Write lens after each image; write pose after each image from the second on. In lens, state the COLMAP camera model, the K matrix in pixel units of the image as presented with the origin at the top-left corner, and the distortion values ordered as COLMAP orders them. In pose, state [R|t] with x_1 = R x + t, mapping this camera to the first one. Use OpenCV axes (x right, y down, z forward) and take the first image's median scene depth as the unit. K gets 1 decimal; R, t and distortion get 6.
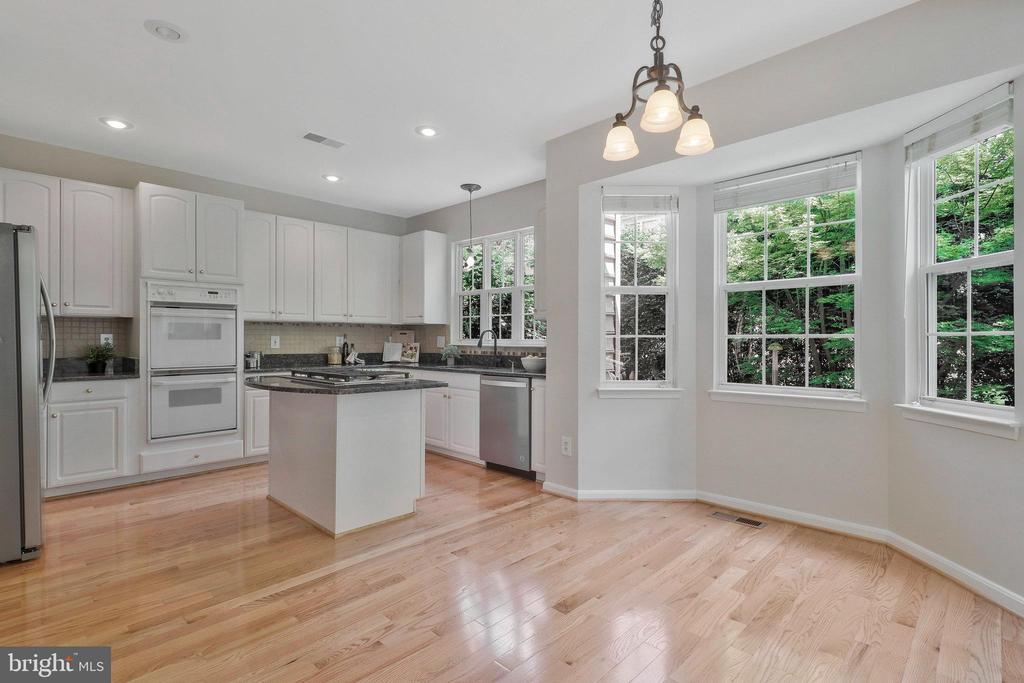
lens RADIAL K [[496.2, 0, 512.0], [0, 496.2, 341.5], [0, 0, 1]] dist [-0.002925, -0.000505]
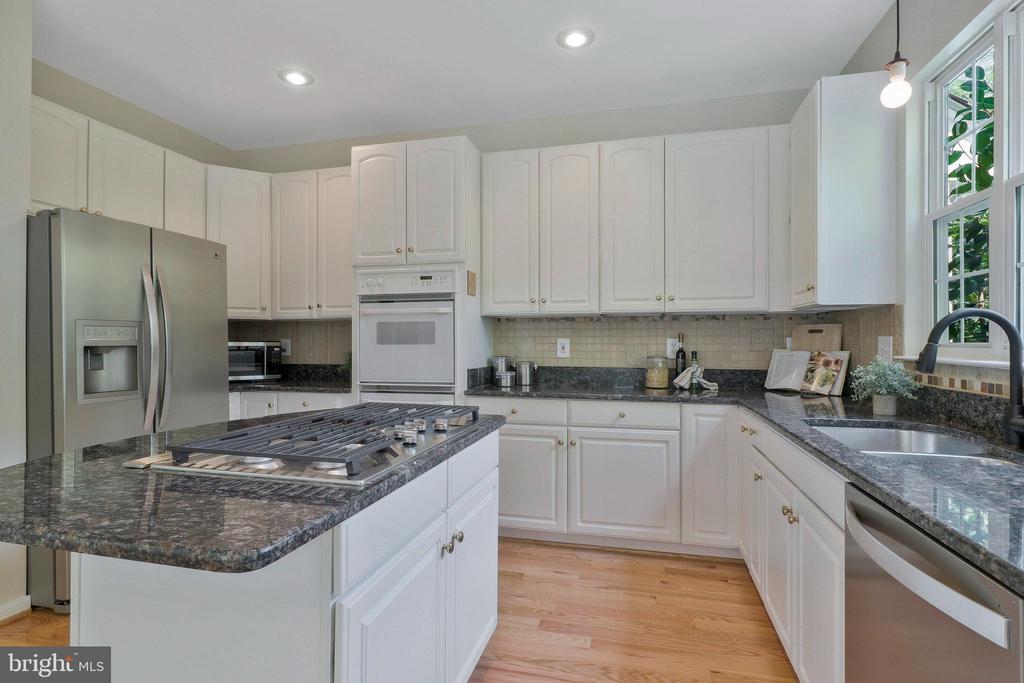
lens RADIAL K [[507.6, 0, 512.0], [0, 507.6, 341.5], [0, 0, 1]] dist [0.000113, 0.000535]
pose [[0.494282, -0.002825, -0.869297, 0.065013], [-0.000699, 0.999993, -0.003647, -0.004688], [0.869302, 0.002410, 0.494276, 0.614631]]
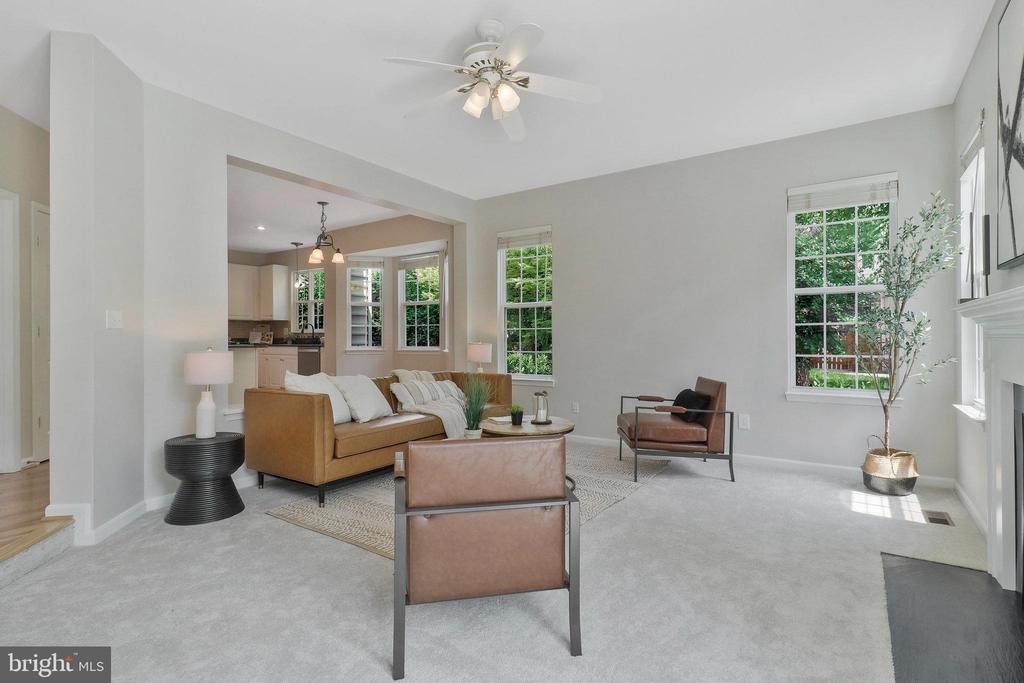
lens RADIAL K [[507.6, 0, 512.0], [0, 507.6, 341.5], [0, 0, 1]] dist [0.000113, 0.000535]
pose [[0.986060, -0.004384, 0.166332, 0.359559], [0.004292, 0.999990, 0.000912, 0.041673], [-0.166334, -0.000186, 0.986069, -0.898355]]
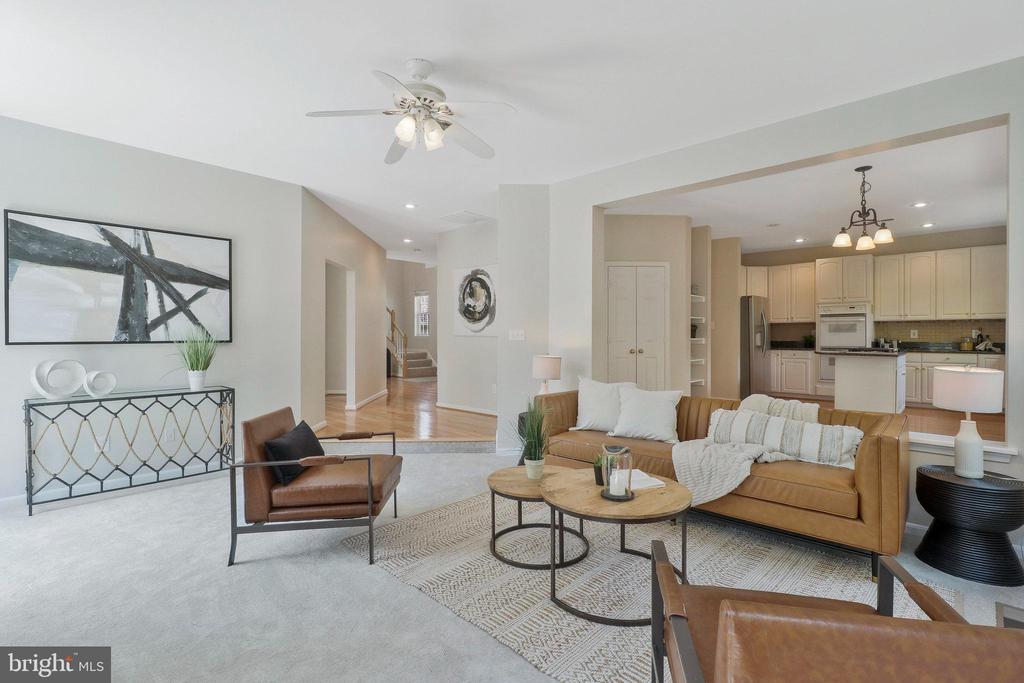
lens RADIAL K [[475.6, 0, 511.2], [0, 475.6, 335.3], [0, 0, 1]] dist [0.007024, -0.000291]
pose [[0.017594, -0.004074, -0.999837, 0.983876], [-0.005346, 0.999977, -0.004168, 0.018409], [0.999831, 0.005418, 0.017572, -0.275982]]
